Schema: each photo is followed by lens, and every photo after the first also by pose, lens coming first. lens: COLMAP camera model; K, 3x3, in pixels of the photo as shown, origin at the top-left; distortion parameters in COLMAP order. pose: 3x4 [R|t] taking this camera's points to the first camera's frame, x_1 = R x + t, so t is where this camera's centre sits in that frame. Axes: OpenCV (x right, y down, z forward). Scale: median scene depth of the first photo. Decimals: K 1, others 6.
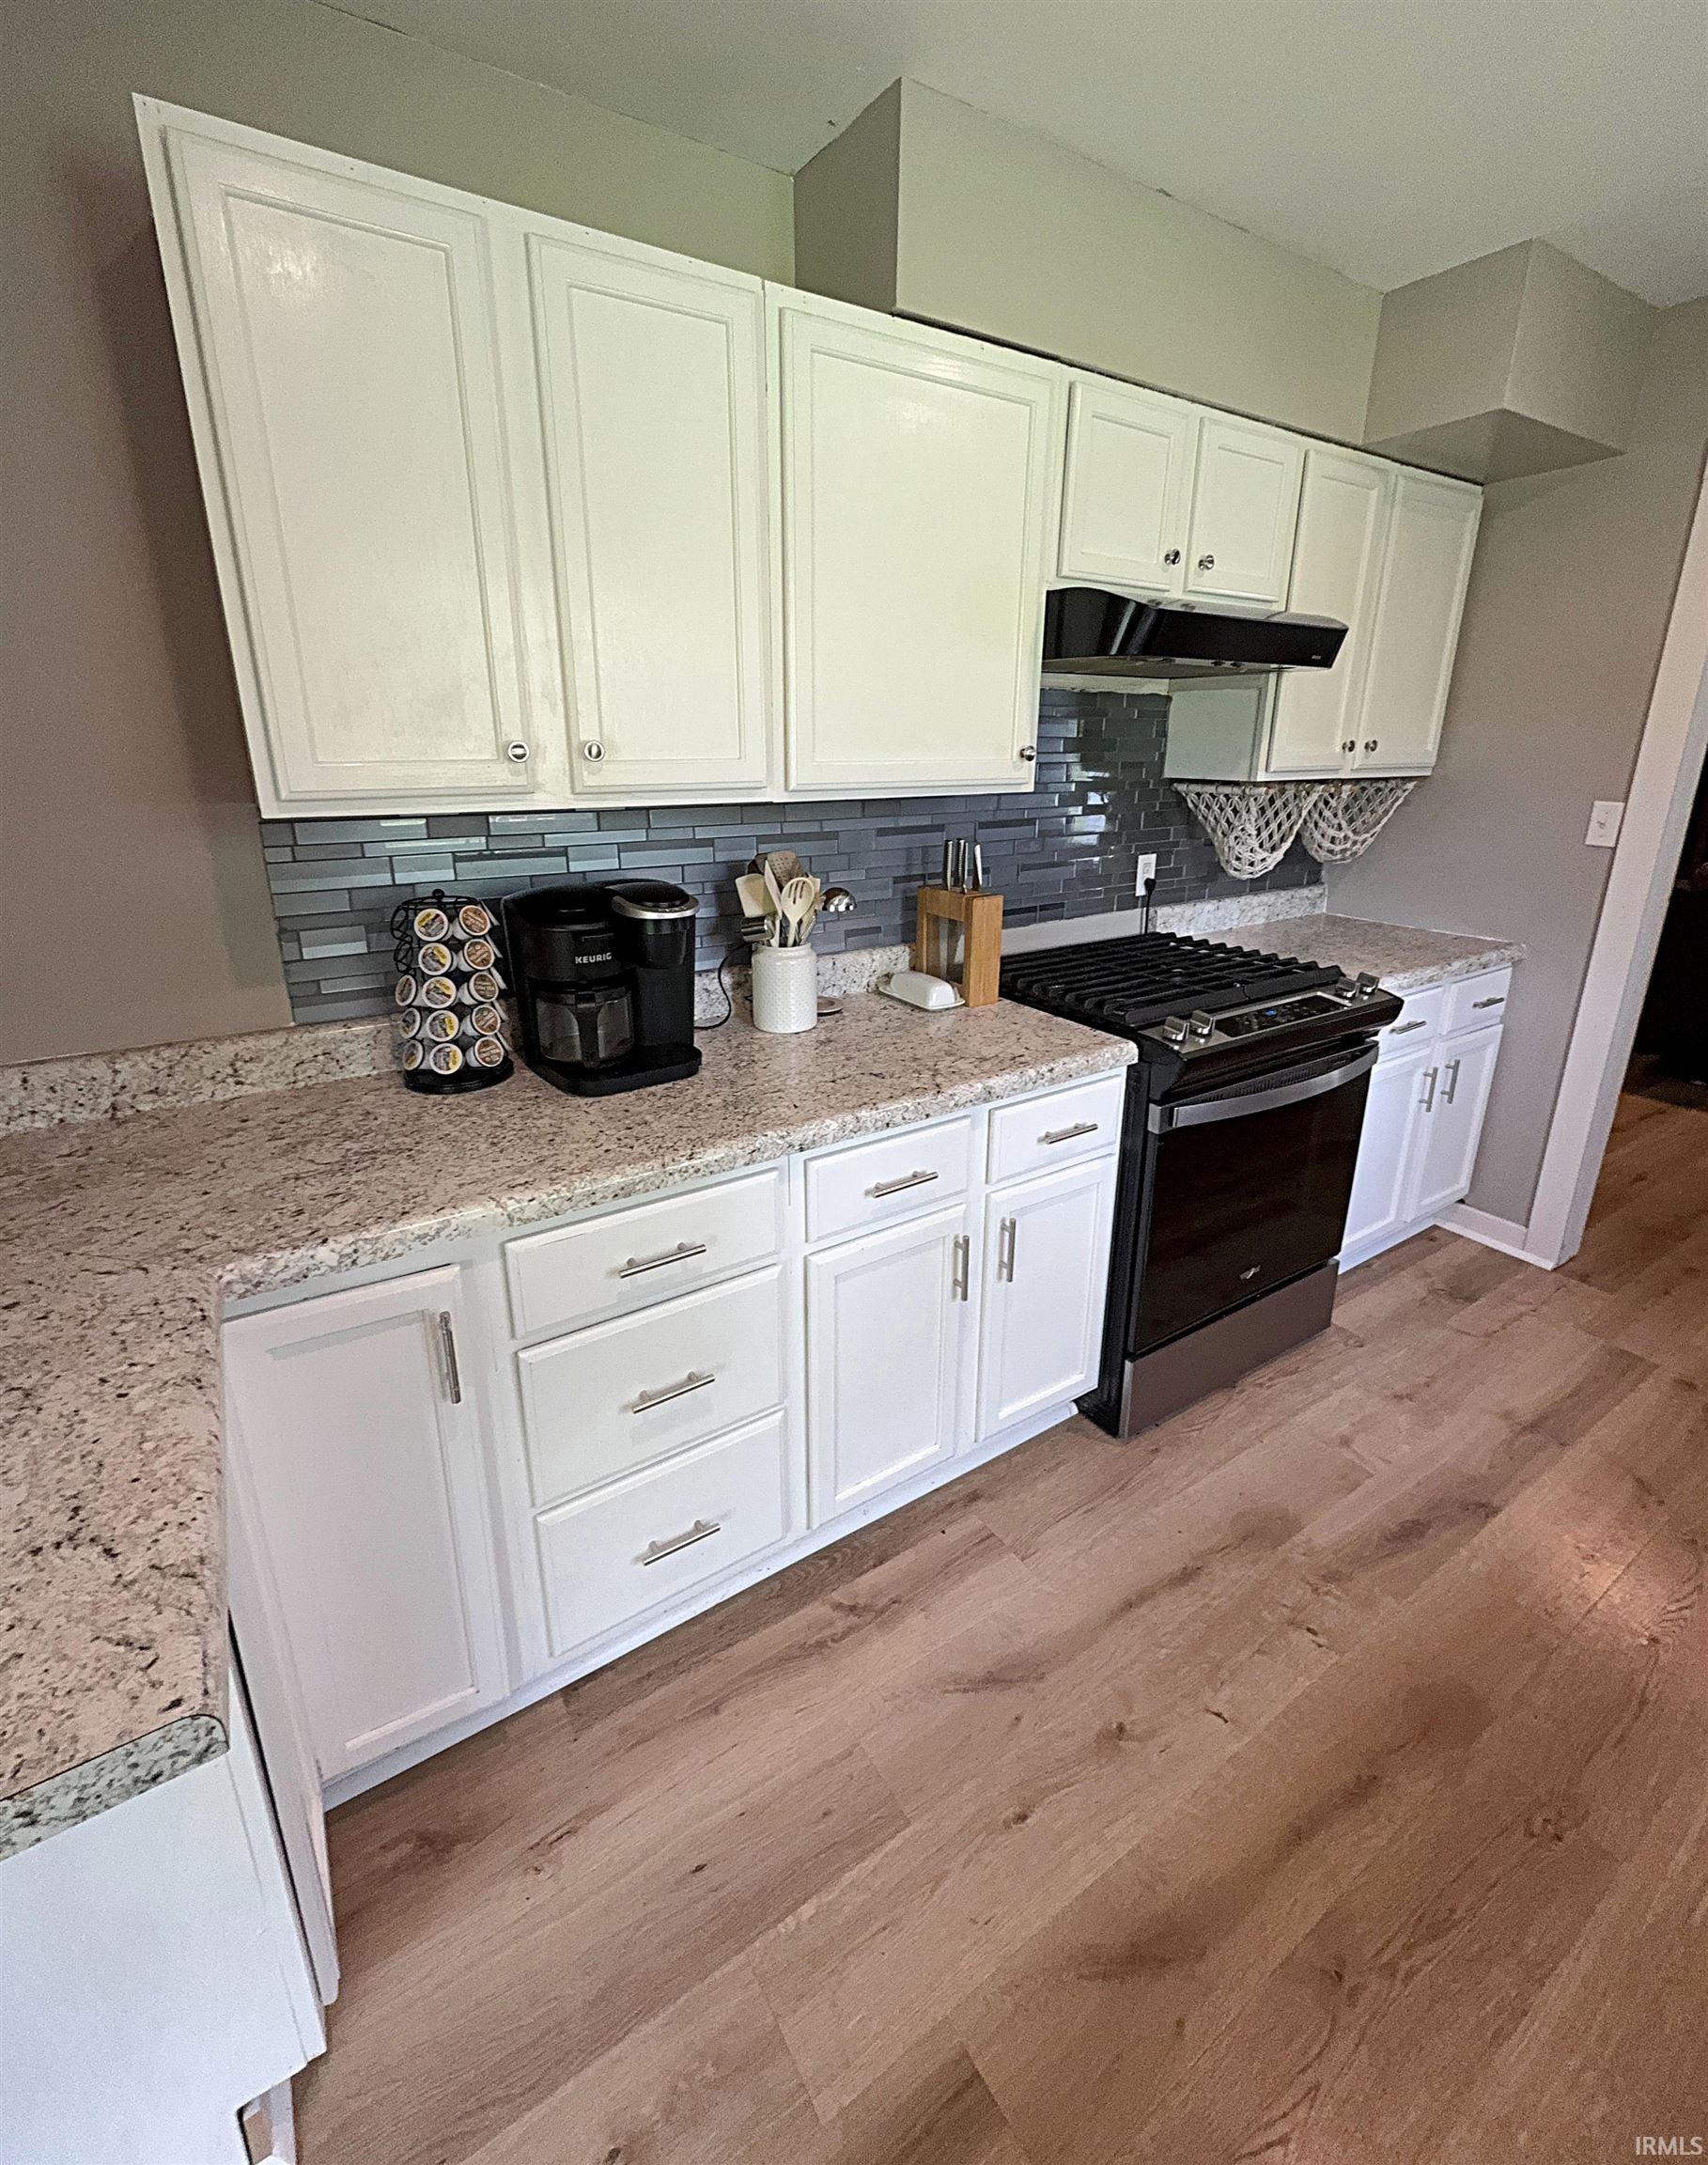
lens RADIAL K [[943.3, 0, 856.5], [0, 943.3, 1013.0], [0, 0, 1]] dist [0.000648, 0.000058]
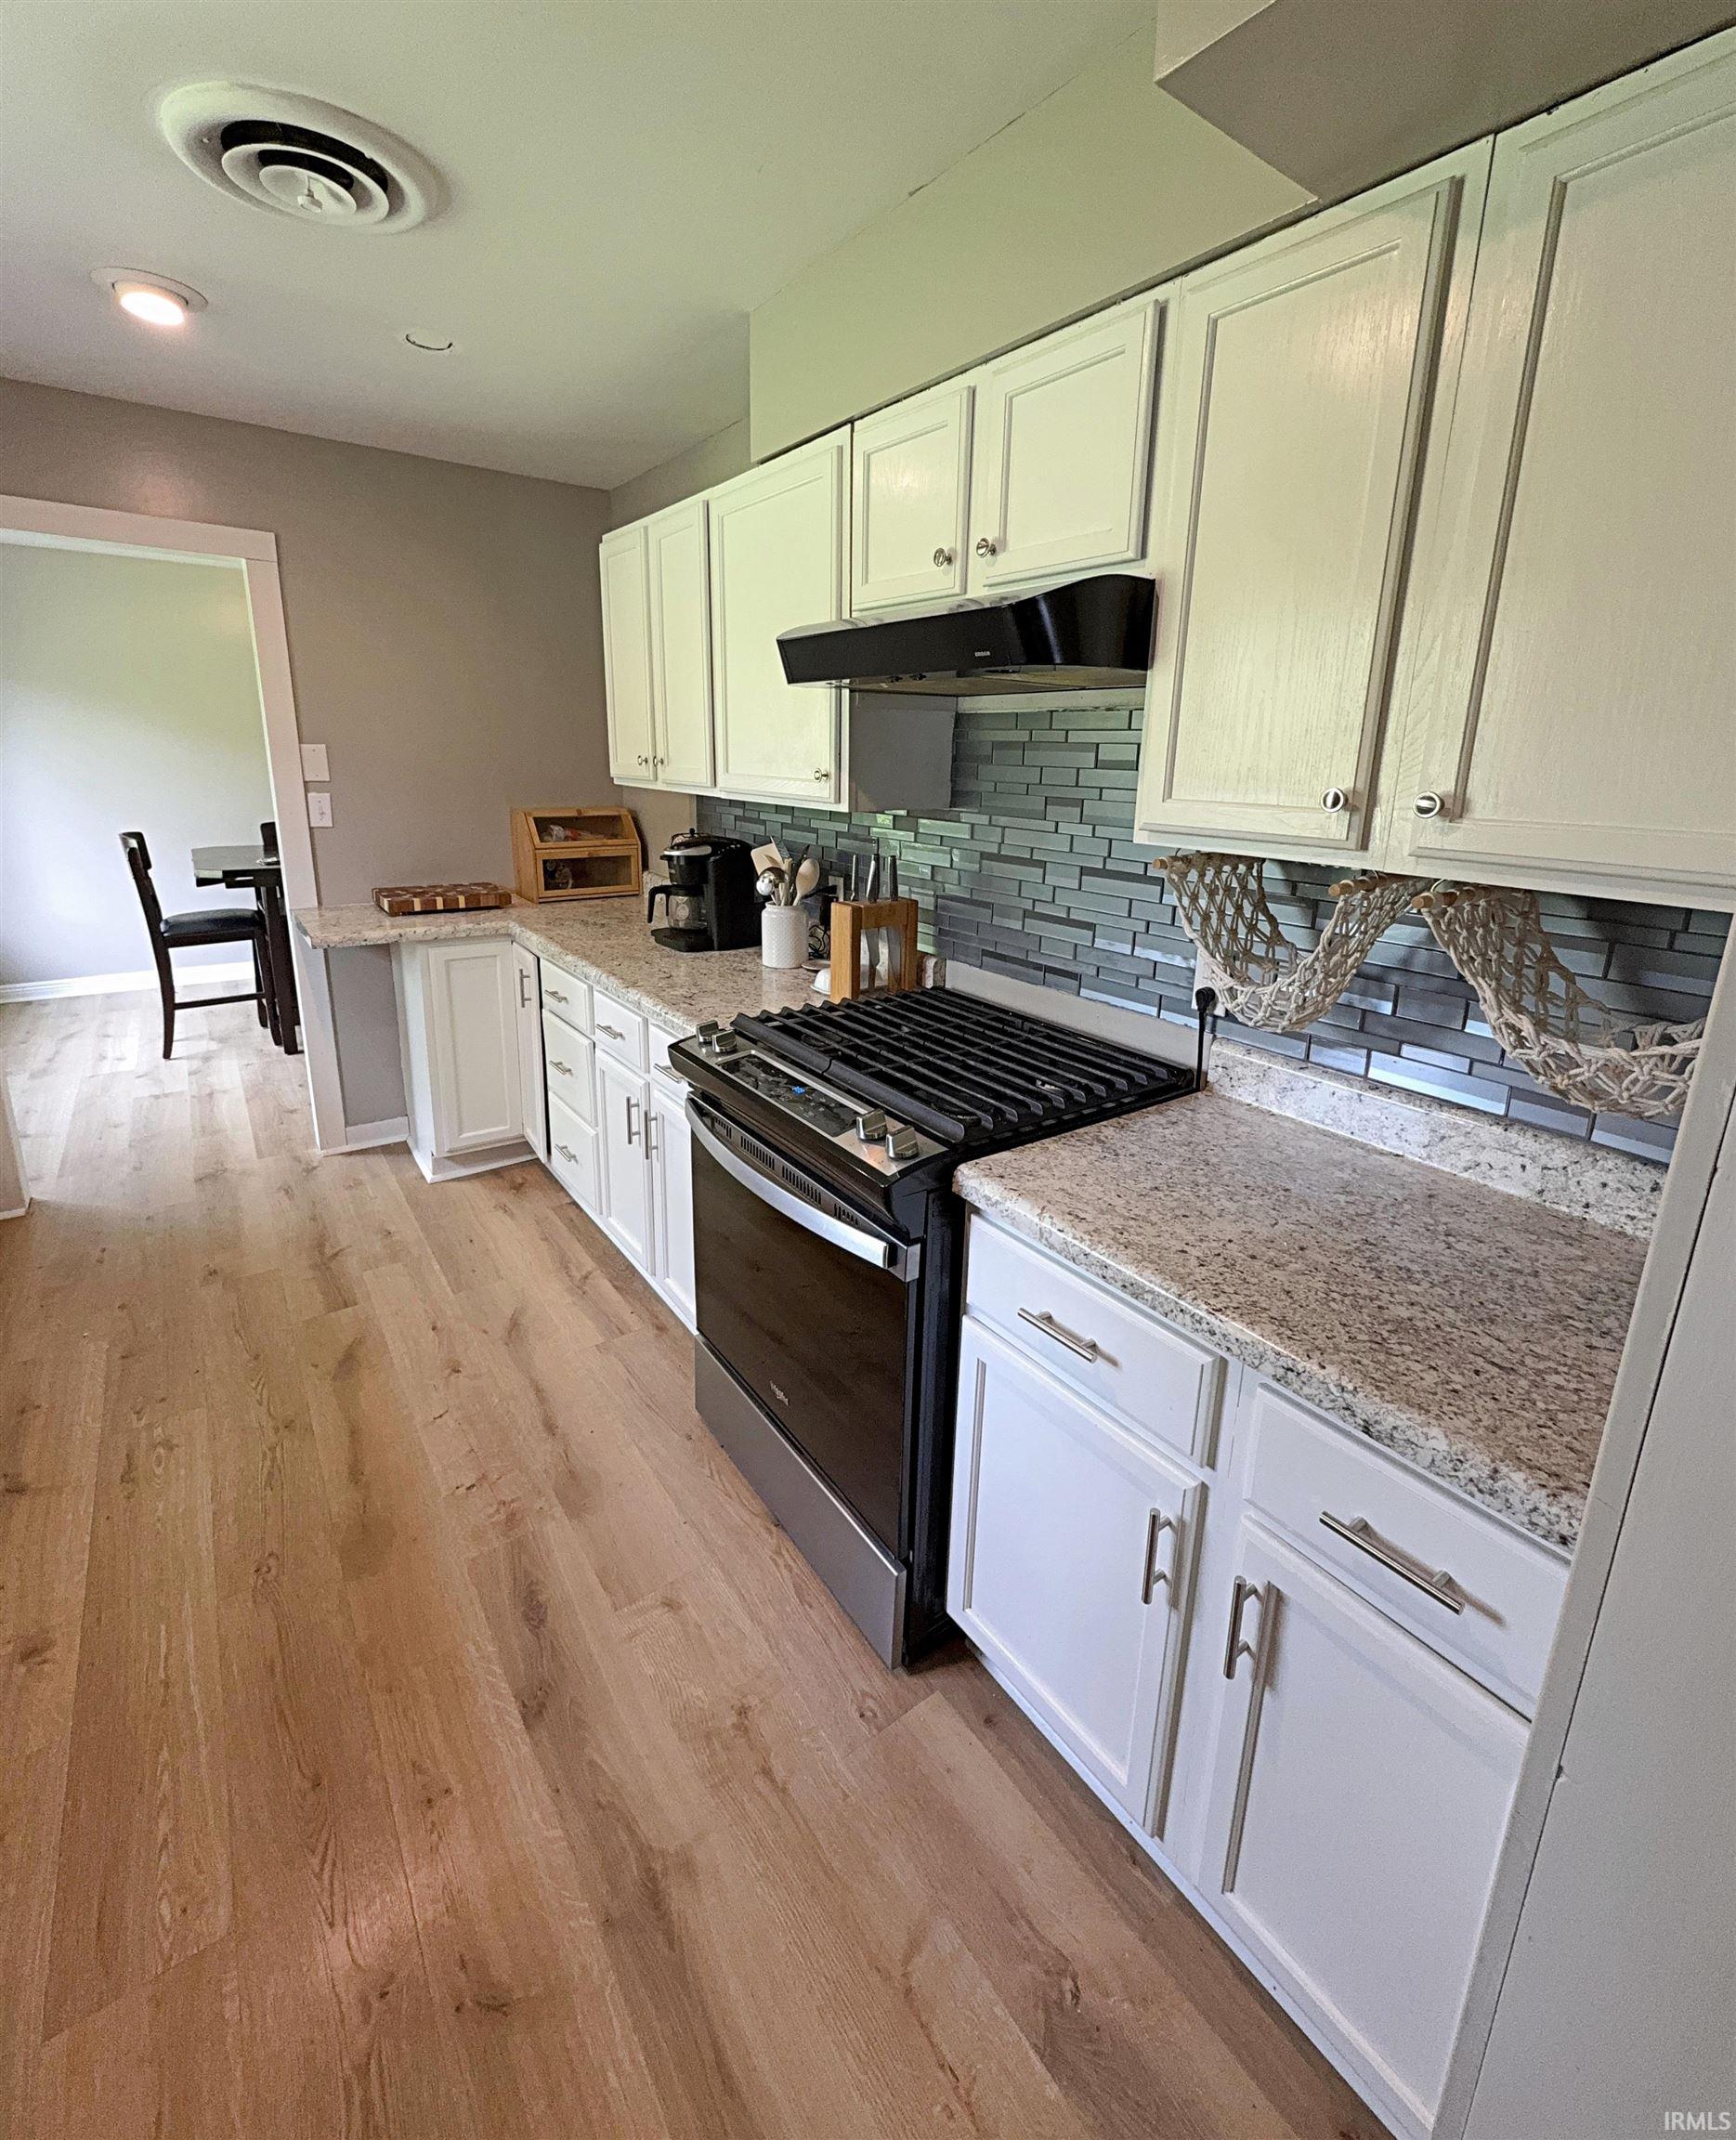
lens RADIAL K [[936.2, 0, 871.7], [0, 936.2, 982.4], [0, 0, 1]] dist [0.000296, -0.000201]
pose [[0.046865, 0.238821, -0.969932, 1.434172], [-0.307479, 0.927302, 0.213468, -0.337085], [0.950400, 0.288230, 0.116891, 1.100943]]
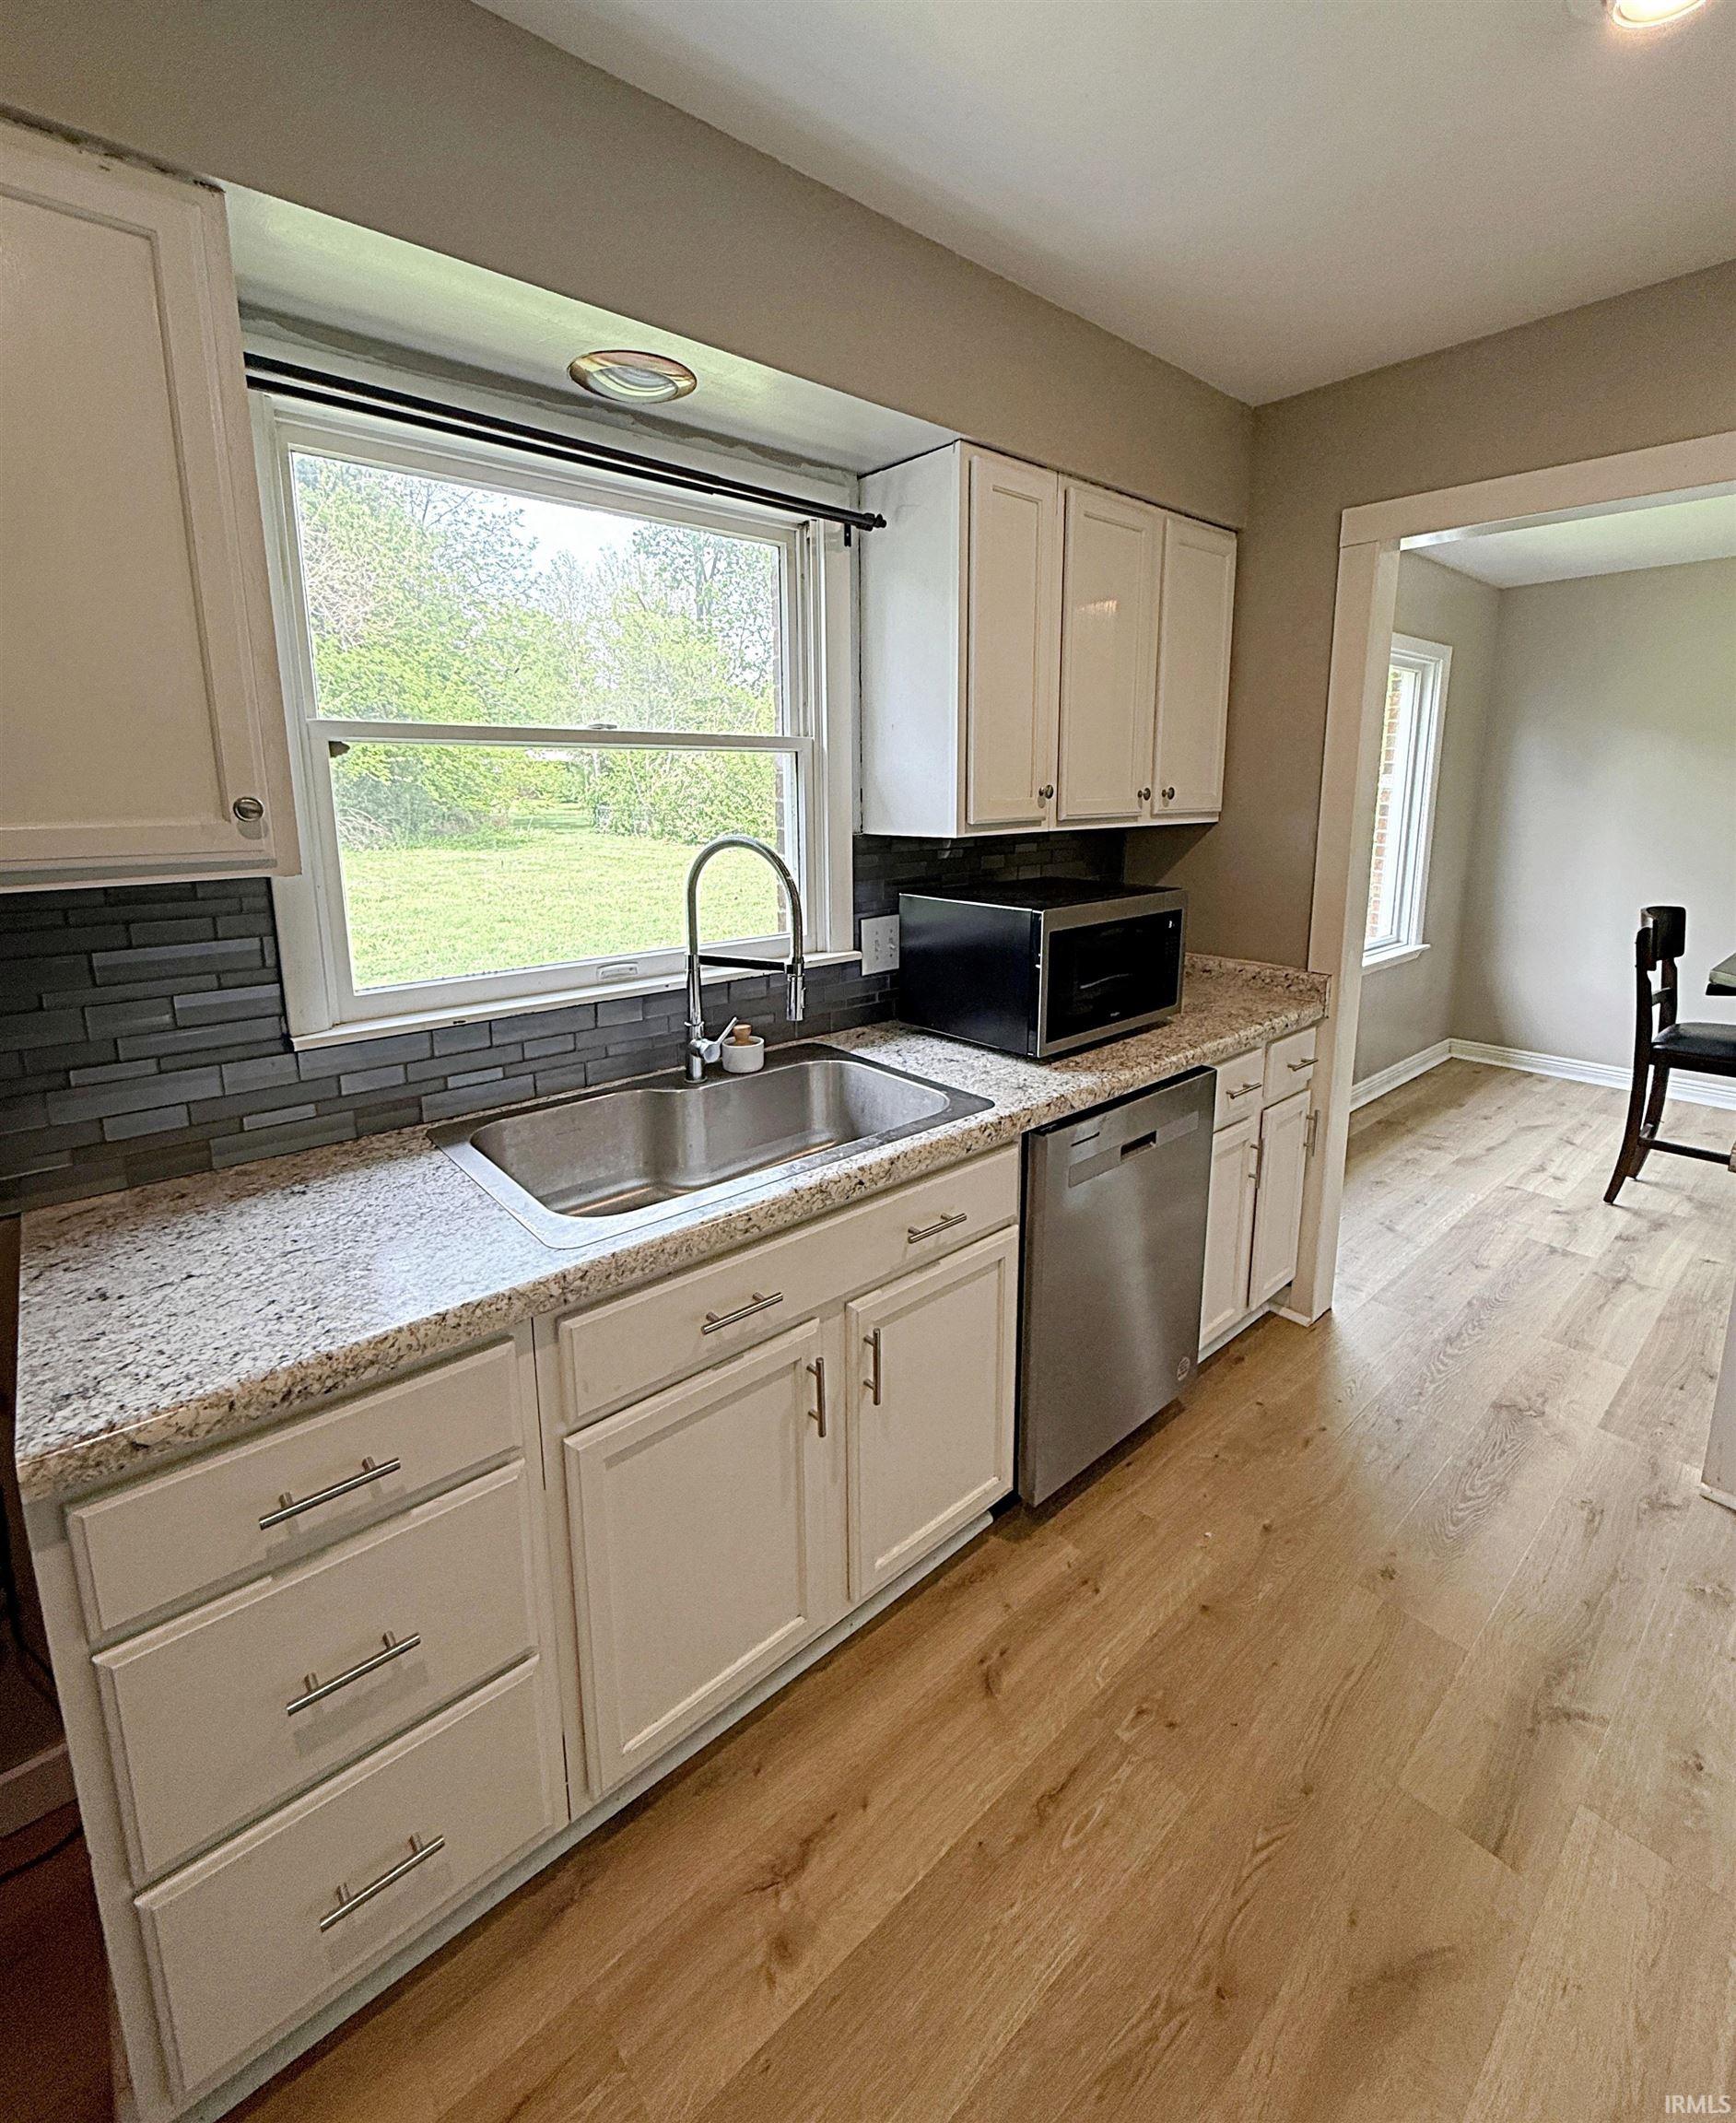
lens RADIAL K [[940.8, 0, 868.0], [0, 940.8, 953.6], [0, 0, 1]] dist [-0.000351, -0.000138]
pose [[-0.990824, 0.025562, -0.132719, 0.686250], [-0.036959, 0.893285, 0.447969, -0.277418], [0.130007, 0.448764, -0.884143, 0.919589]]
